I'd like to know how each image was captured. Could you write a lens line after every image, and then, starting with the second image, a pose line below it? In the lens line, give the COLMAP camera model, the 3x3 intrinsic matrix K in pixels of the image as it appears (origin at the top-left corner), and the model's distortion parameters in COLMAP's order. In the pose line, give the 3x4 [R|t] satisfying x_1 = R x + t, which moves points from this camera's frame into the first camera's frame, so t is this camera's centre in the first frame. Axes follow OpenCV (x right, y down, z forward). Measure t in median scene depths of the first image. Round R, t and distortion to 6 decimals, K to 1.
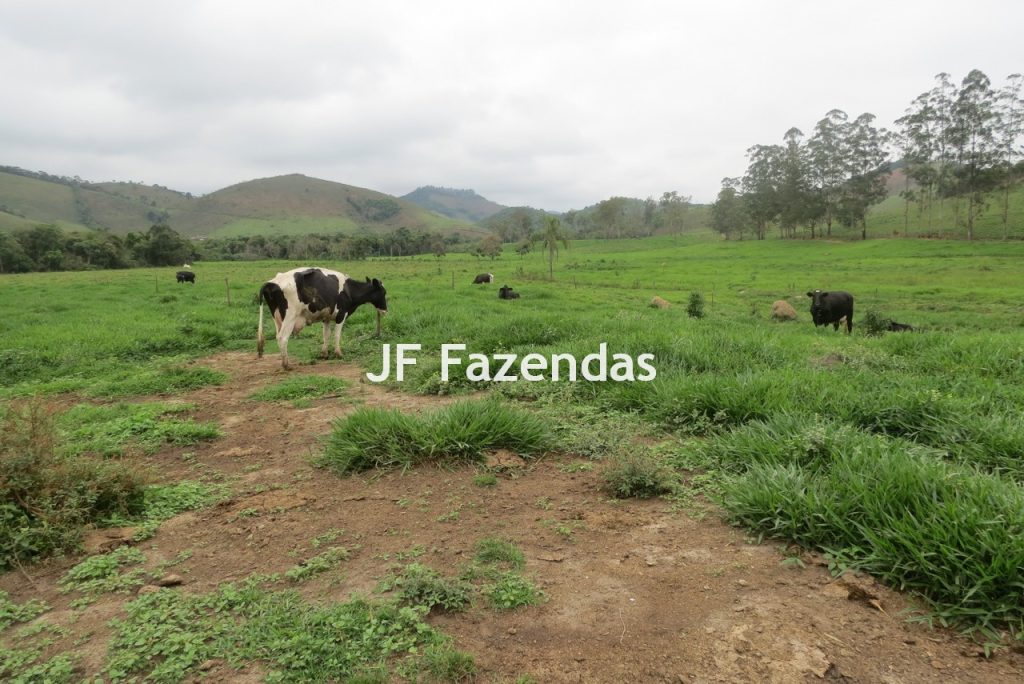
lens RADIAL K [[726.3, 0, 515.7], [0, 726.3, 343.8], [0, 0, 1]] dist [-0.040192, 0.023408]
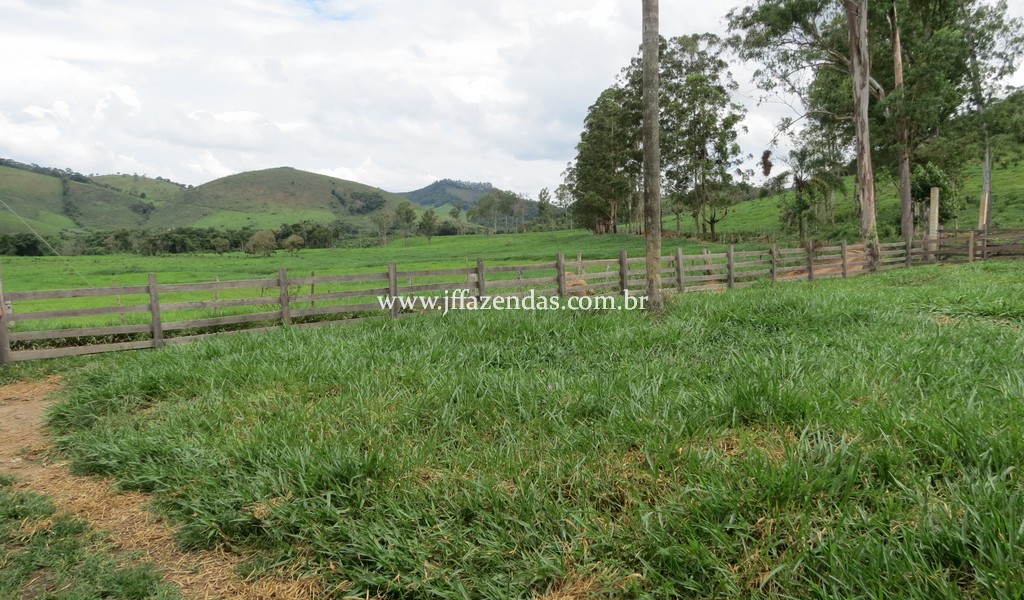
lens RADIAL K [[728.0, 0, 513.9], [0, 728.0, 299.5], [0, 0, 1]] dist [-0.033137, 0.015953]
pose [[0.997931, 0.010831, -0.063381, 0.296702], [-0.014048, 0.998623, -0.050539, -0.017295], [0.062746, 0.051325, 0.996709, 0.094968]]
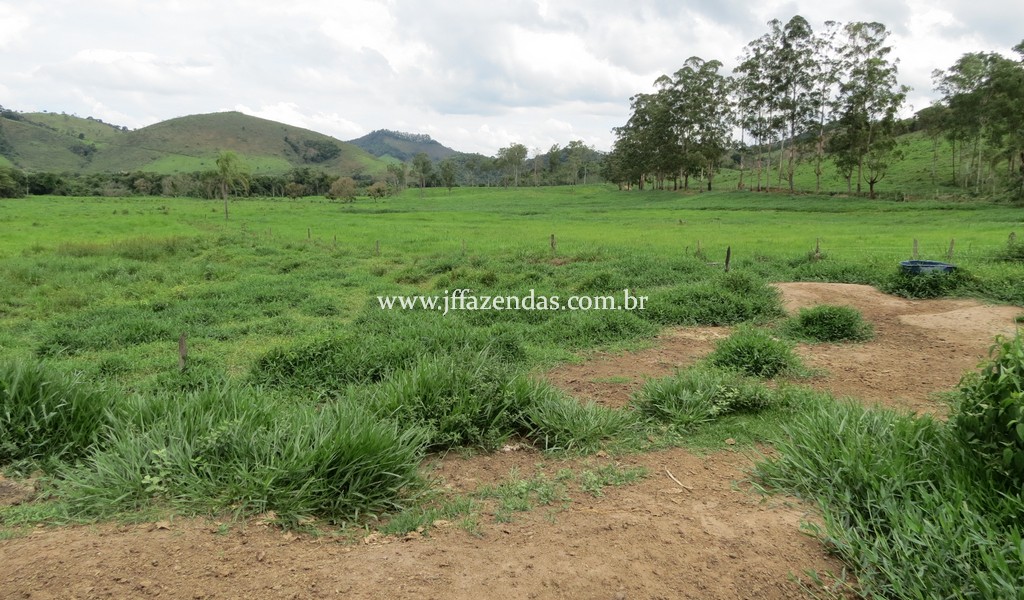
lens RADIAL K [[728.0, 0, 510.2], [0, 728.0, 307.9], [0, 0, 1]] dist [-0.033137, 0.015953]
pose [[0.998772, 0.026853, 0.041628, 0.128821], [-0.027709, 0.999413, 0.020144, -0.001925], [-0.041063, -0.021273, 0.998930, 0.027828]]
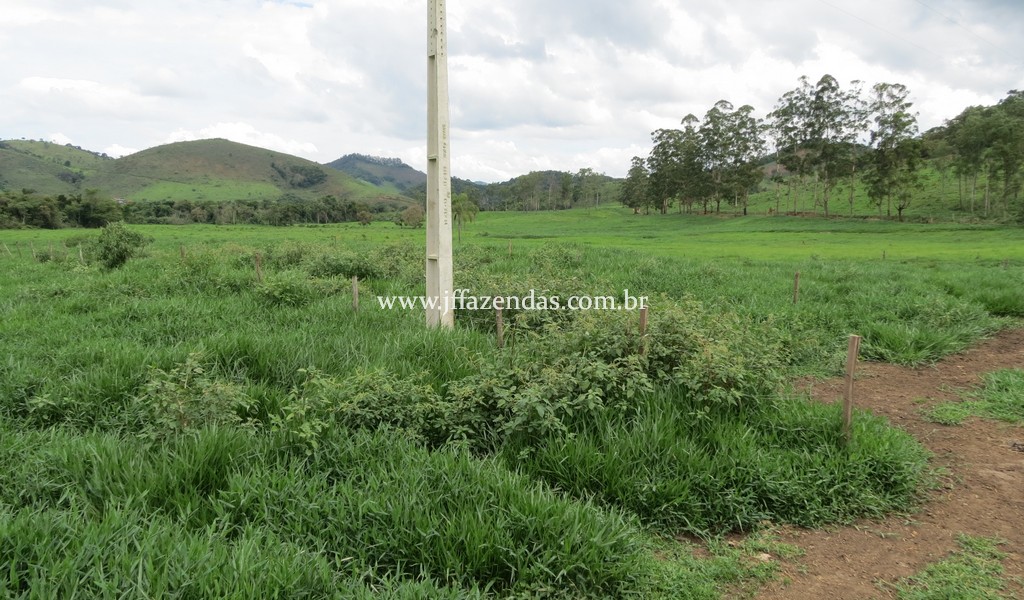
lens RADIAL K [[728.0, 0, 512.3], [0, 728.0, 300.5], [0, 0, 1]] dist [-0.033137, 0.015953]
pose [[0.995363, 0.010455, 0.095618, 0.008942], [-0.008654, 0.999778, -0.019228, 0.009127], [-0.095797, 0.018311, 0.995232, -0.069338]]
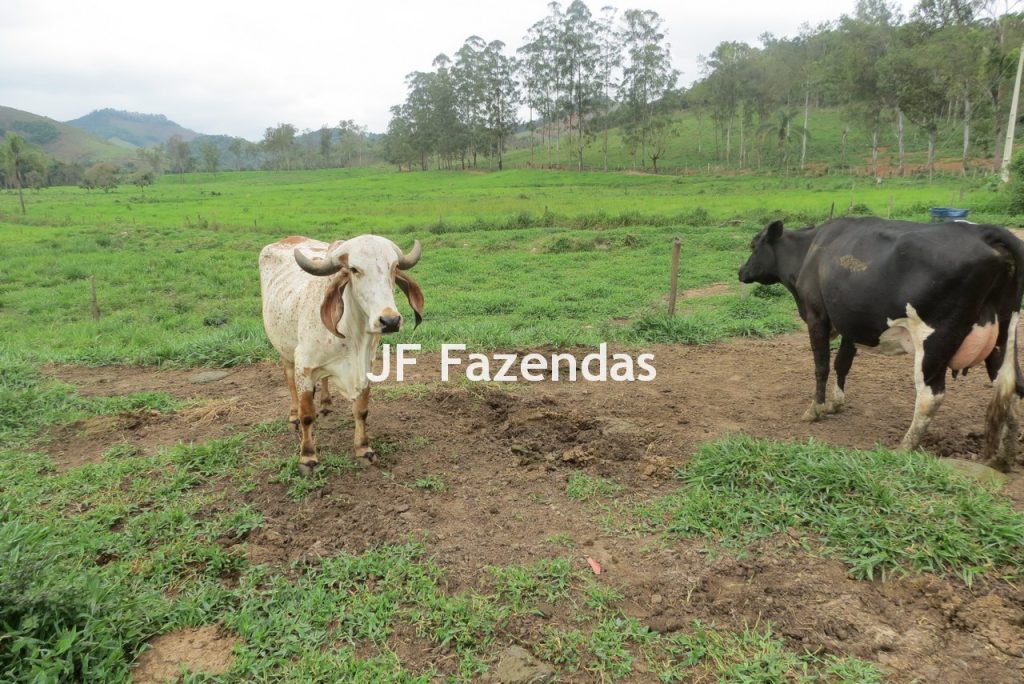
lens RADIAL K [[726.3, 0, 512.0], [0, 726.3, 349.0], [0, 0, 1]] dist [-0.040192, 0.023408]
pose [[0.934278, -0.072768, 0.349040, 0.092086], [0.039158, 0.993972, 0.102407, -0.000782], [-0.354387, -0.082009, 0.931496, 0.026018]]
